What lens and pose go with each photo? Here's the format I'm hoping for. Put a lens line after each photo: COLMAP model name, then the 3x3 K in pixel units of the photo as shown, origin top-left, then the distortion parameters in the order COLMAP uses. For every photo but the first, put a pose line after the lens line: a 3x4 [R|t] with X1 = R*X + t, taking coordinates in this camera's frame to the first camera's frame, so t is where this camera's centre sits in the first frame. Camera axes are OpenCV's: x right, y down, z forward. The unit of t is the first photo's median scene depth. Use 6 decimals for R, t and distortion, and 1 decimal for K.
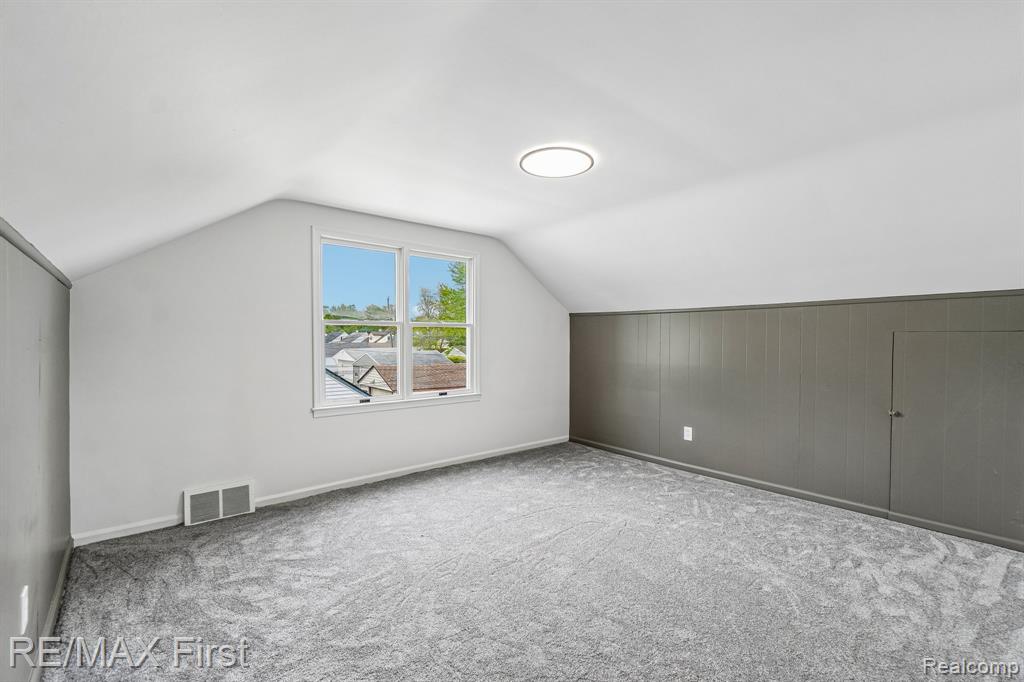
lens RADIAL K [[444.6, 0, 516.2], [0, 444.6, 334.5], [0, 0, 1]] dist [0.003392, 0.000541]
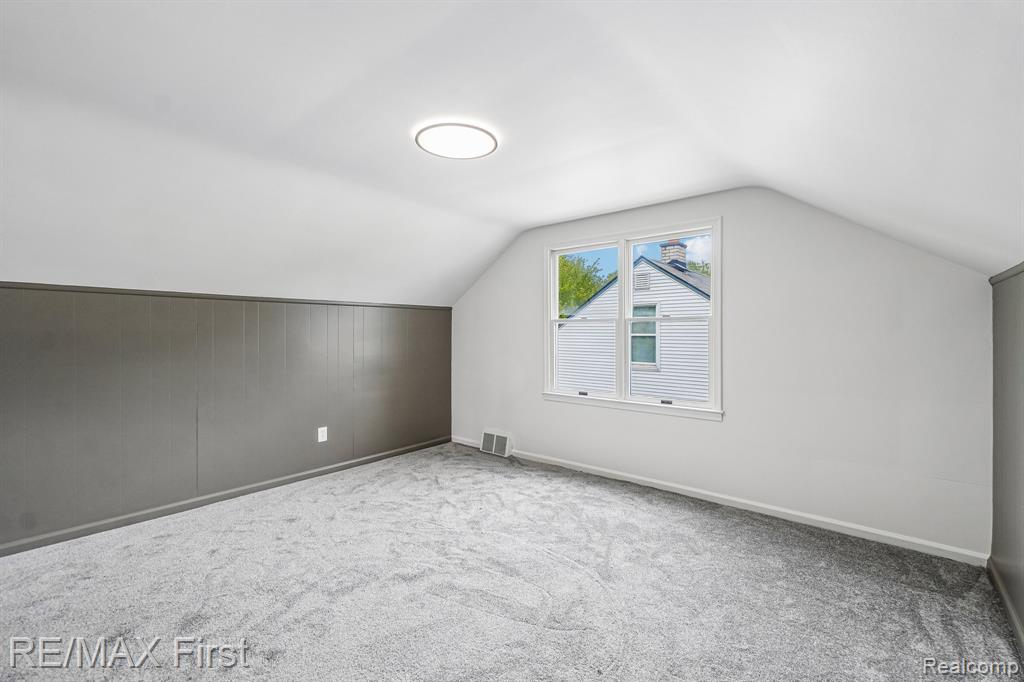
lens RADIAL K [[444.6, 0, 516.2], [0, 444.6, 334.5], [0, 0, 1]] dist [0.003392, 0.000541]
pose [[0.171581, 0.000557, -0.985170, 0.750144], [0.008201, 0.999964, 0.001994, 0.004795], [0.985136, -0.008421, 0.171570, 0.729661]]
